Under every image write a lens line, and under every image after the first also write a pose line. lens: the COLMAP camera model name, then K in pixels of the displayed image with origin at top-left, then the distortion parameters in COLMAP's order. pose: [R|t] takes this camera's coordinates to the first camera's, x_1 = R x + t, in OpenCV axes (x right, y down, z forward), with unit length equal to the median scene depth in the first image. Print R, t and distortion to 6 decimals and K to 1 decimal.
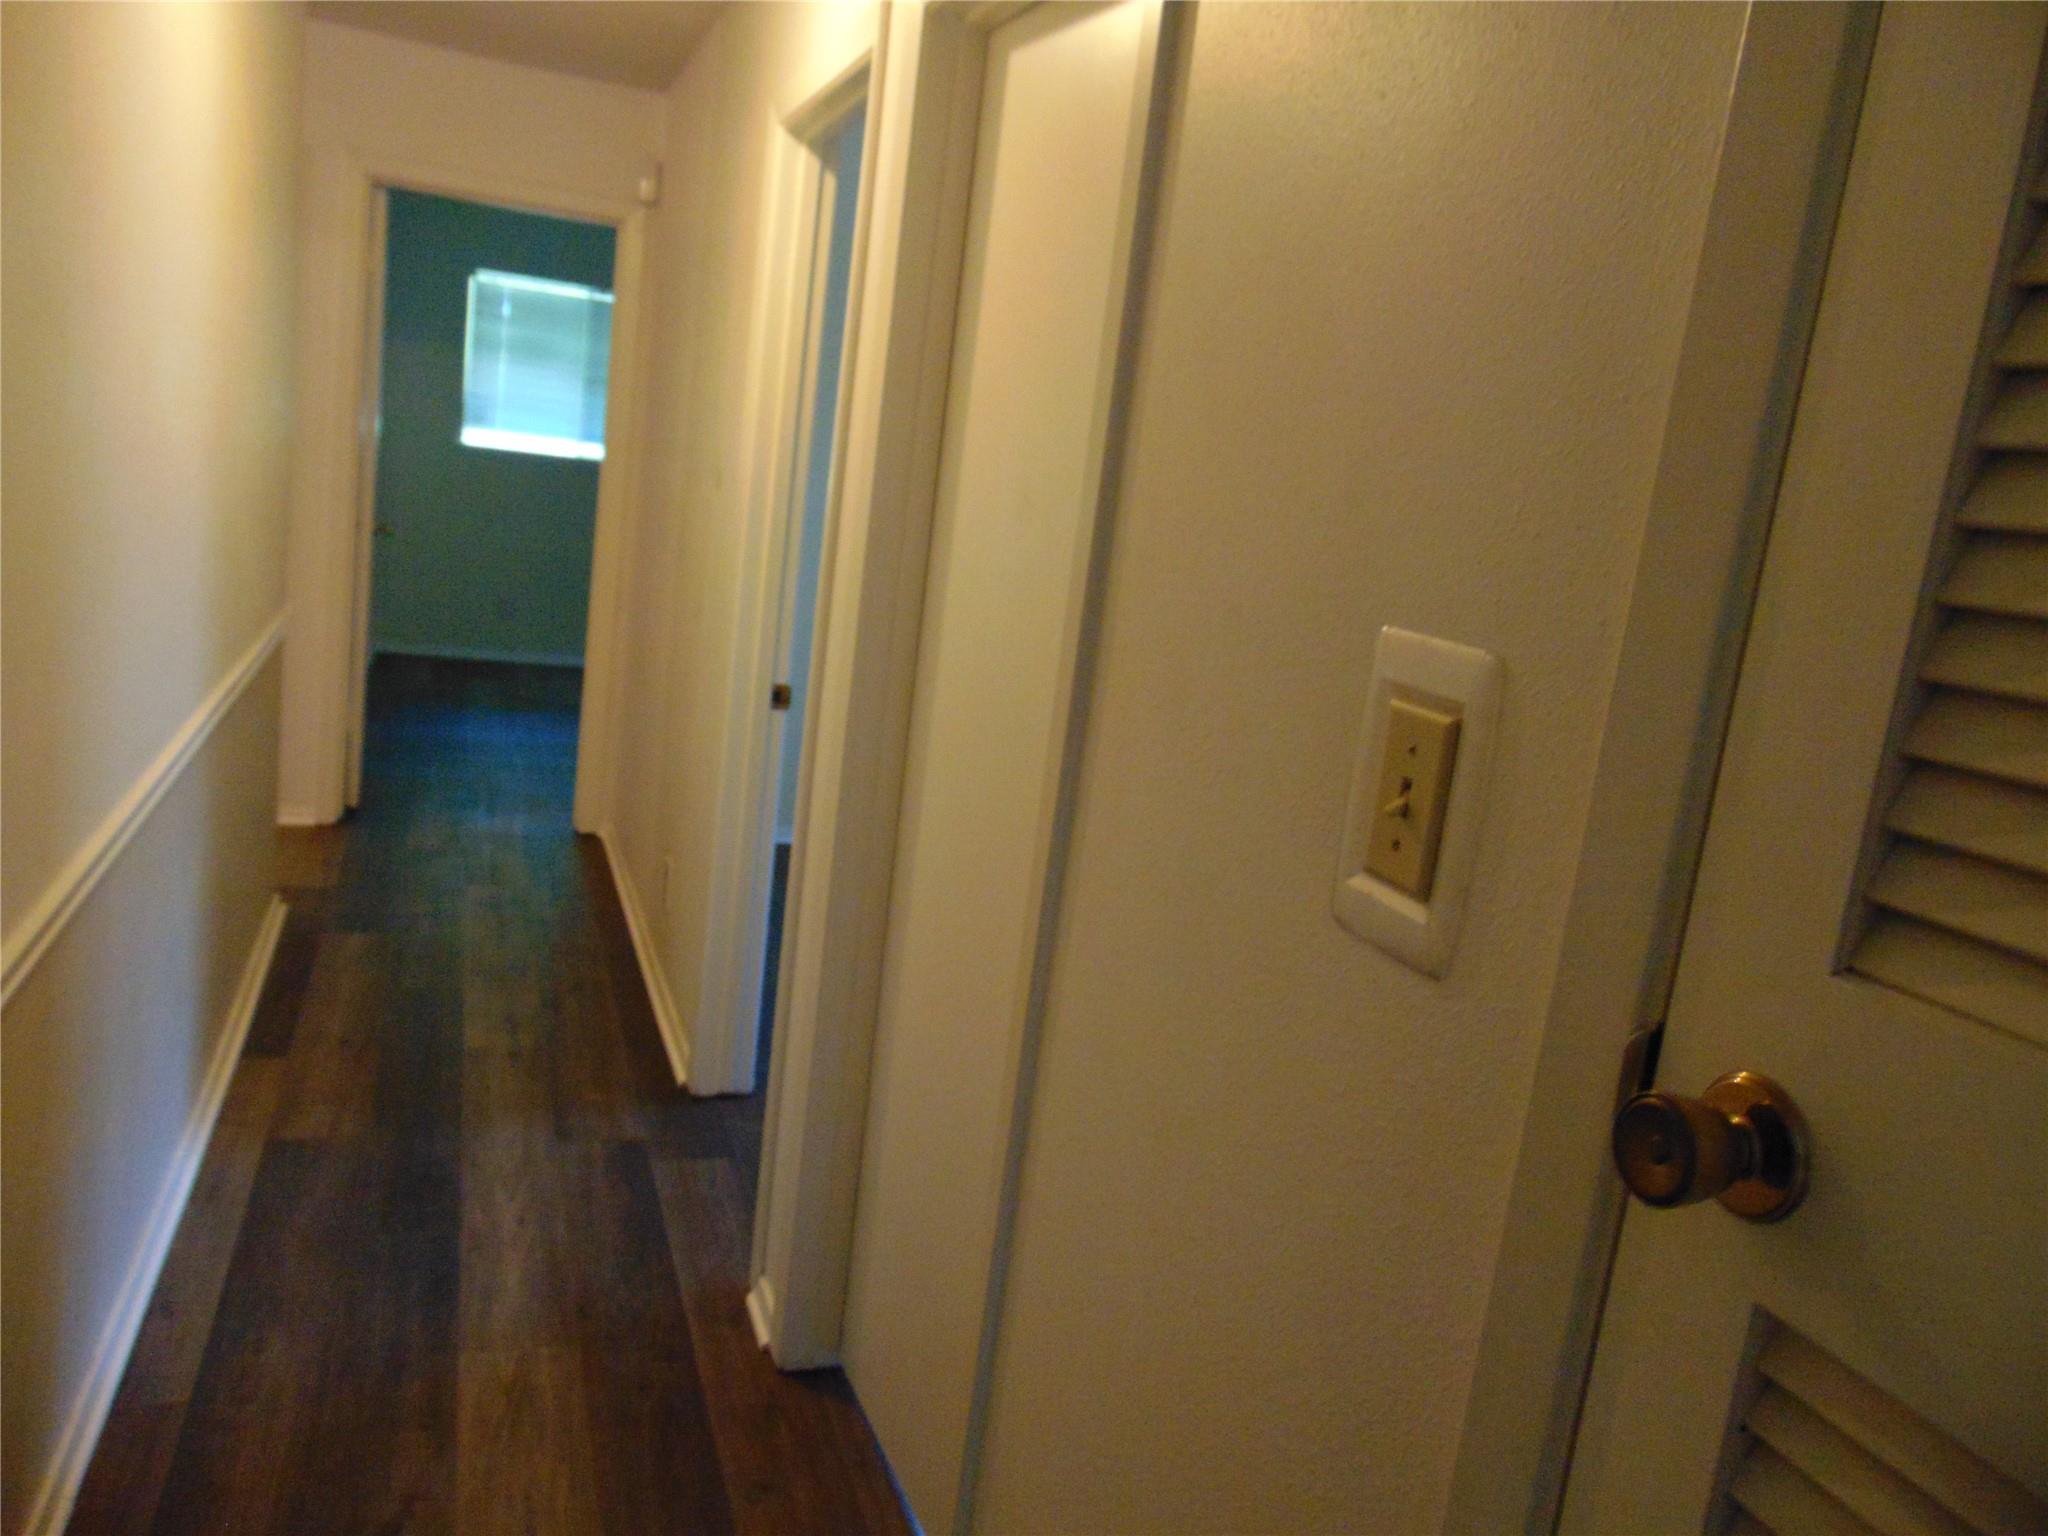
lens RADIAL K [[1493.3, 0, 1024.0], [0, 1493.3, 768.0], [0, 0, 1]] dist [-0.002237, 0.051519]
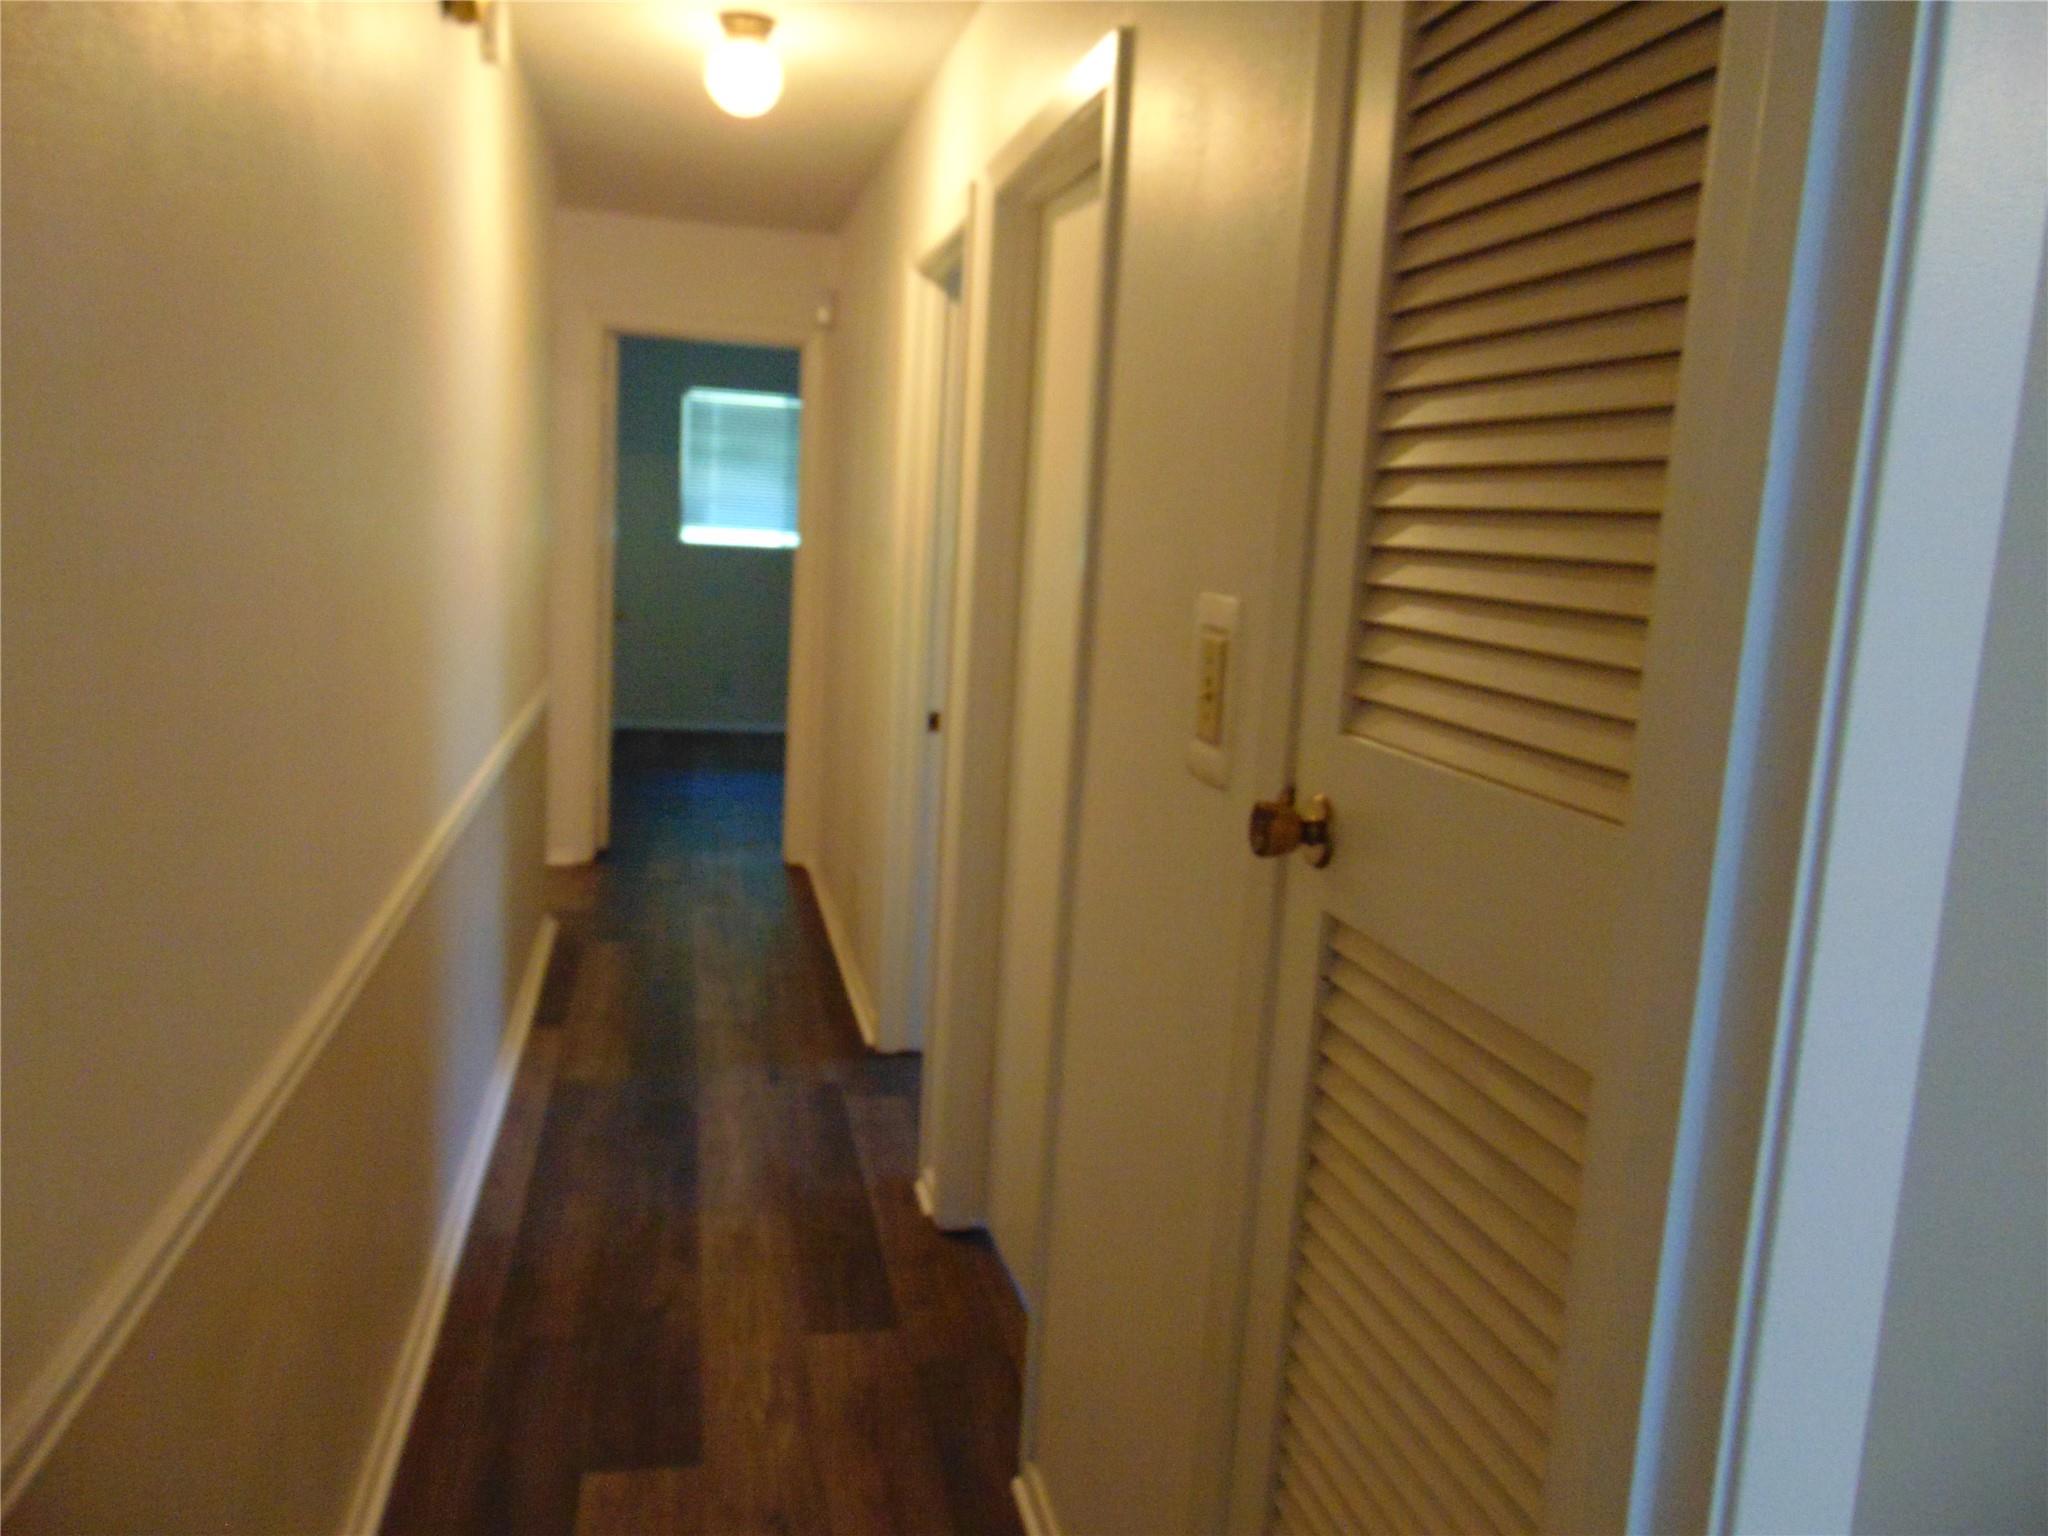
lens RADIAL K [[1493.3, 0, 1024.0], [0, 1493.3, 768.0], [0, 0, 1]] dist [-0.002237, 0.051519]
pose [[0.989073, -0.048650, -0.139166, 0.080991], [0.042398, 0.997969, -0.047546, 0.052870], [0.141197, 0.041126, 0.989127, -0.209549]]
